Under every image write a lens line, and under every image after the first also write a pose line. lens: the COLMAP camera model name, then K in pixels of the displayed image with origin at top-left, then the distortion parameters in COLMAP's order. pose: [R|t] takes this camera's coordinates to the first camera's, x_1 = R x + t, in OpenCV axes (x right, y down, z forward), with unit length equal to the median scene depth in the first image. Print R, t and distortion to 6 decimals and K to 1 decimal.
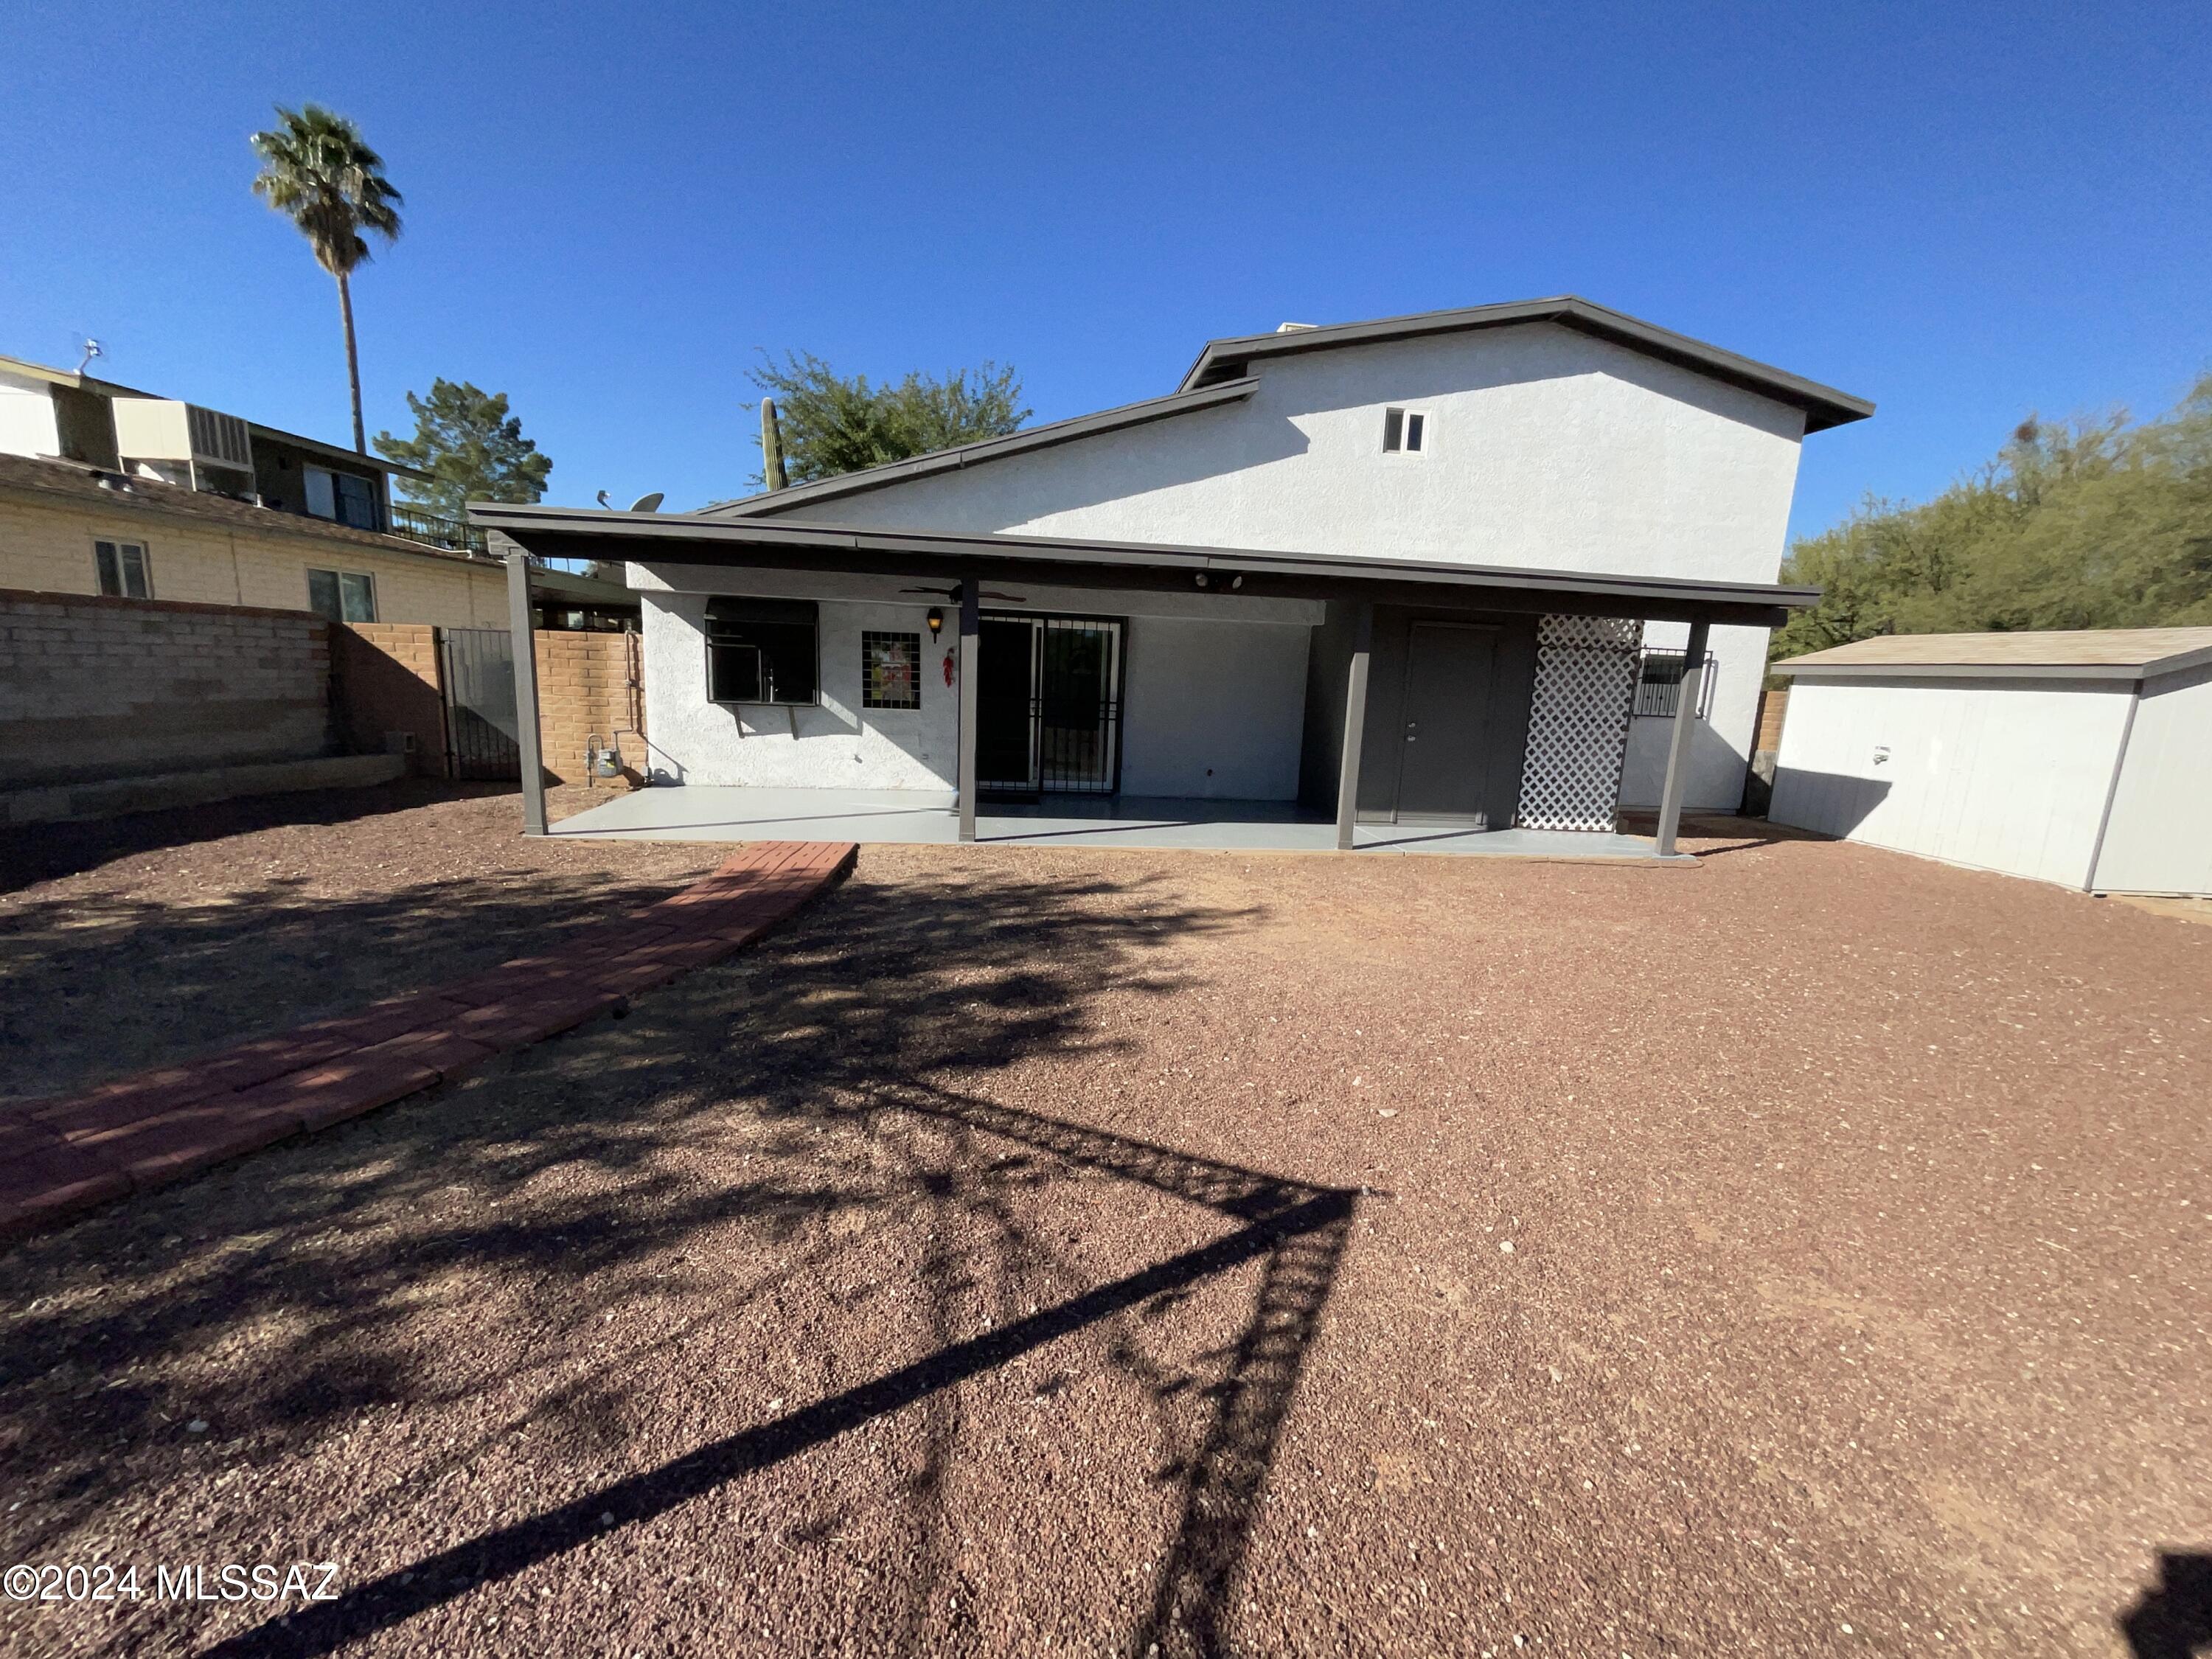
lens RADIAL K [[895.8, 0, 1107.9], [0, 895.8, 832.2], [0, 0, 1]] dist [-0.000556, 0.000237]
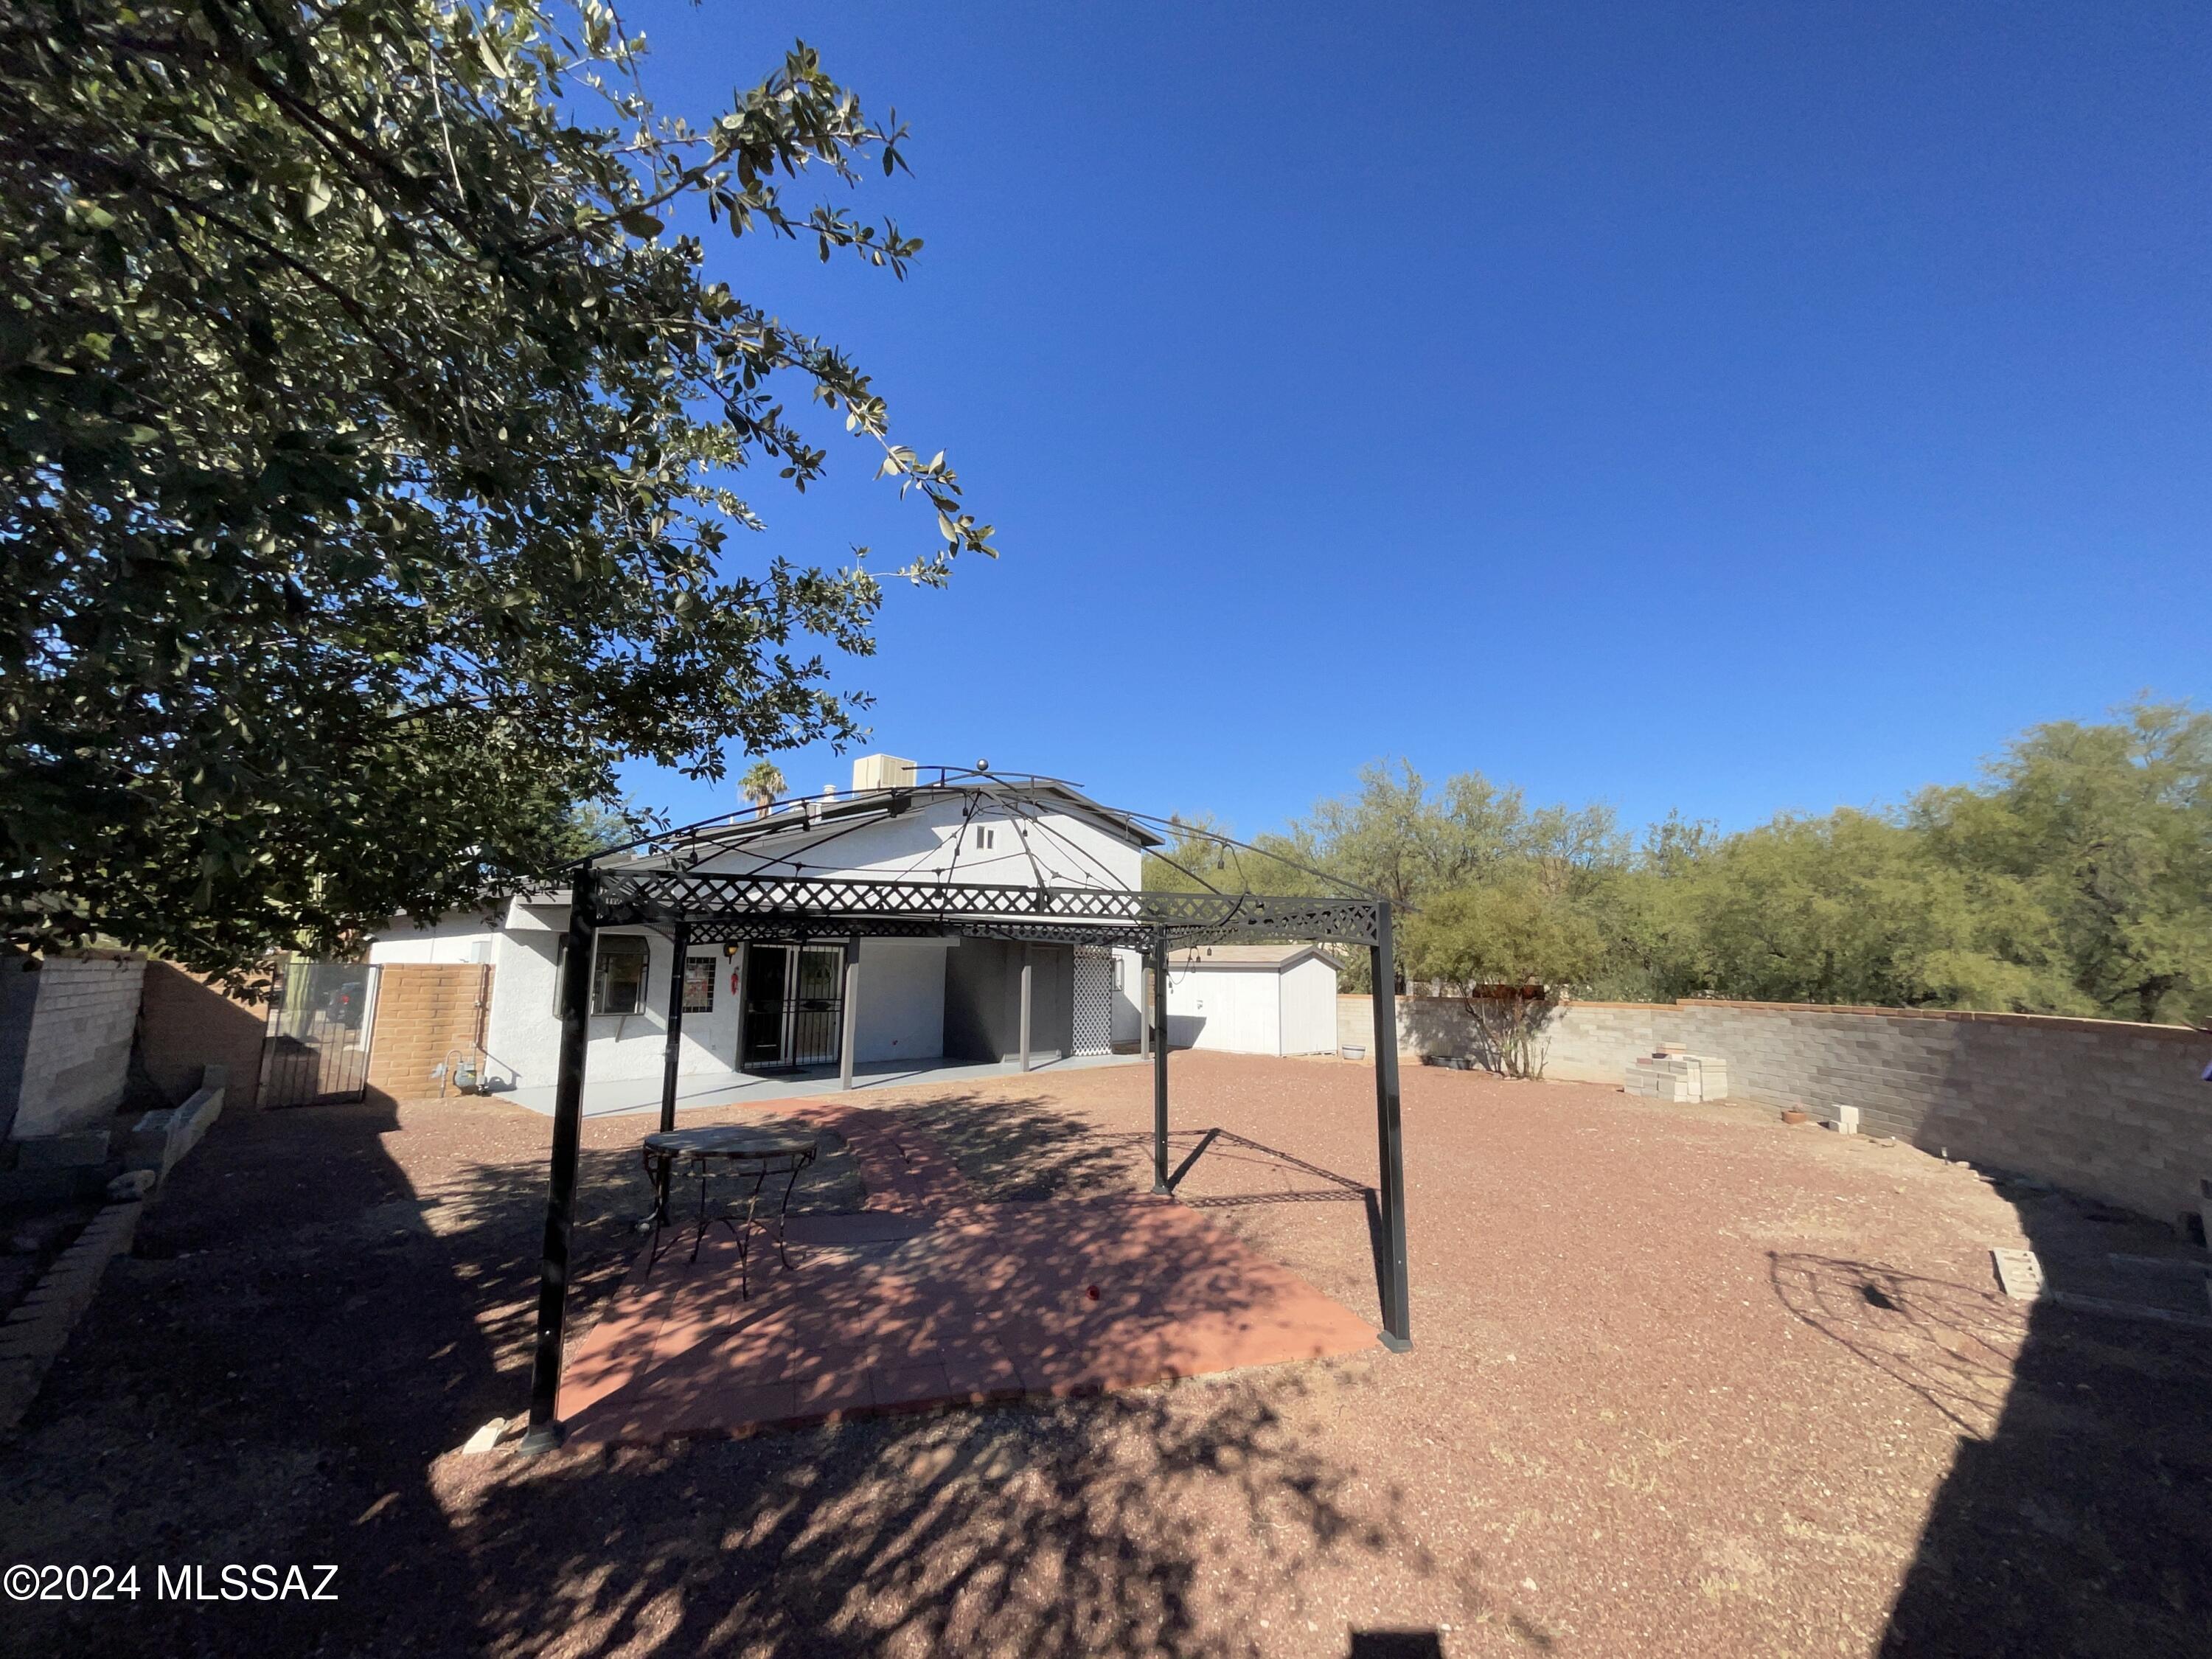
lens RADIAL K [[895.8, 0, 1107.9], [0, 895.8, 832.2], [0, 0, 1]] dist [-0.000556, 0.000237]
pose [[0.744497, 0.069830, 0.663964, -0.690079], [0.139518, 0.956284, -0.257014, 0.035393], [-0.652885, 0.283981, 0.702208, -0.429721]]
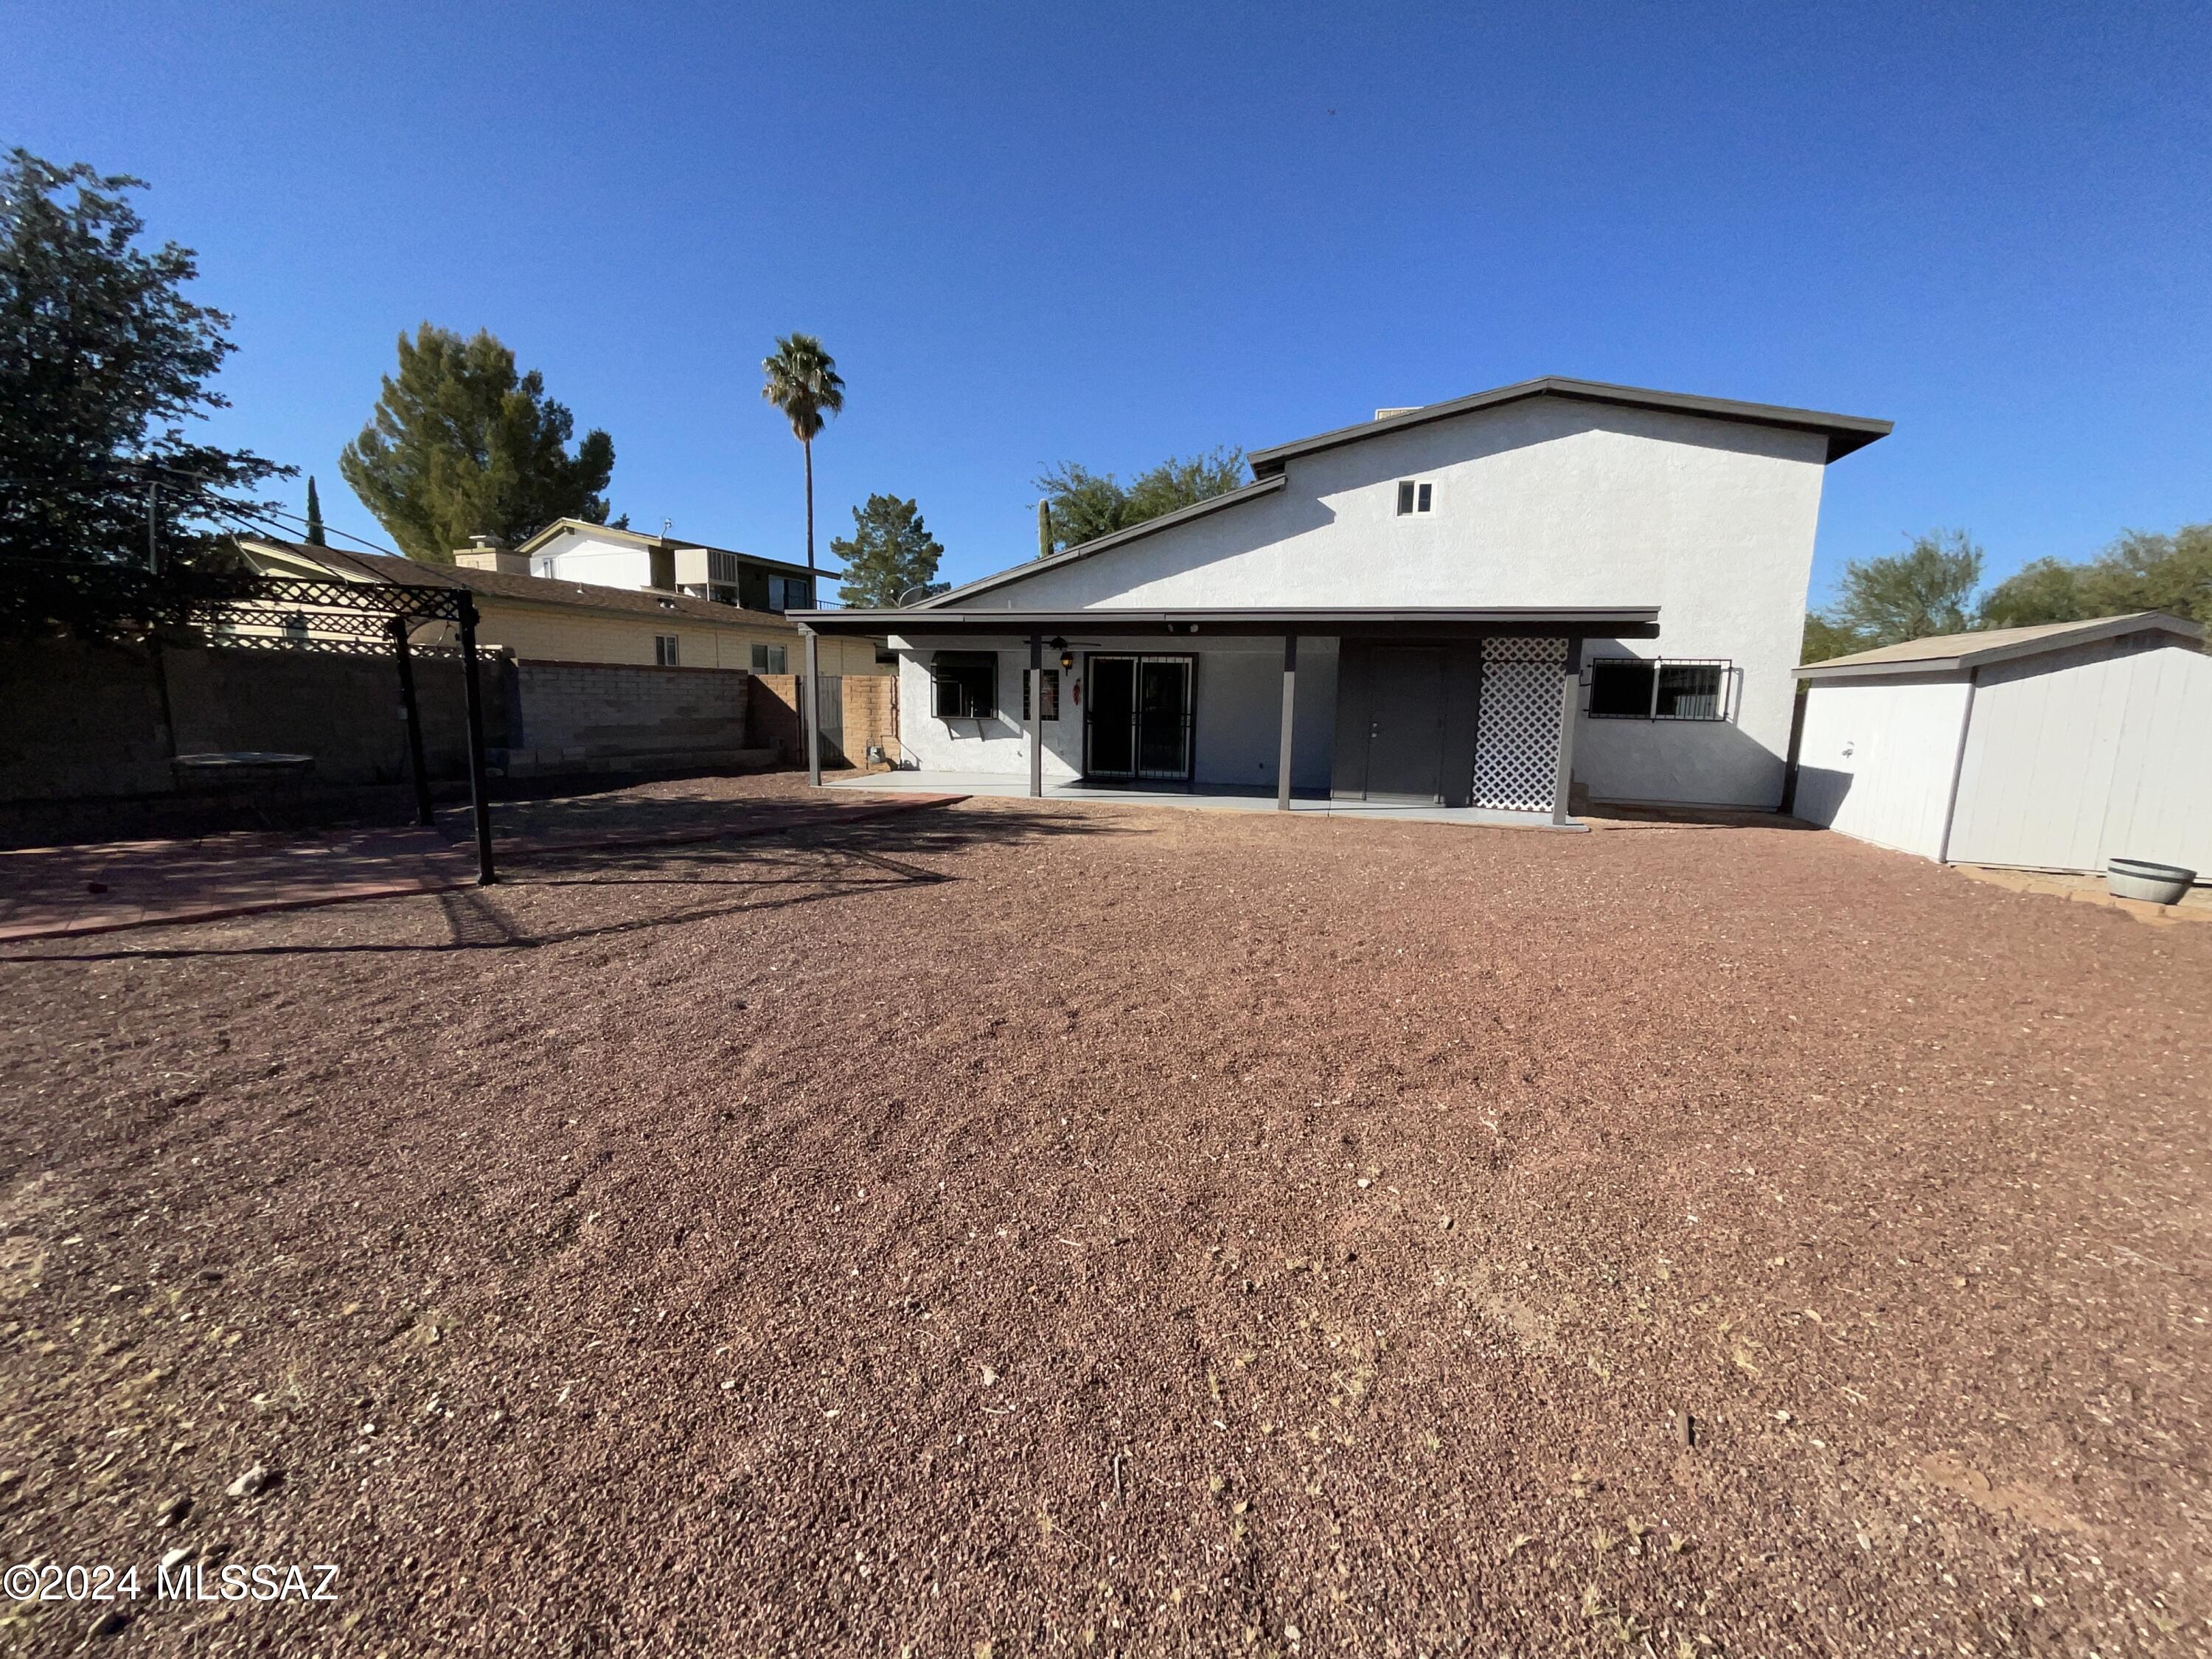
lens RADIAL K [[911.0, 0, 1107.2], [0, 911.0, 830.5], [0, 0, 1]] dist [0.000267, -0.000222]
pose [[0.920283, 0.032607, -0.389892, 0.456420], [-0.049878, 0.998168, -0.034253, 0.091011], [0.388061, 0.050970, 0.920223, -0.340570]]
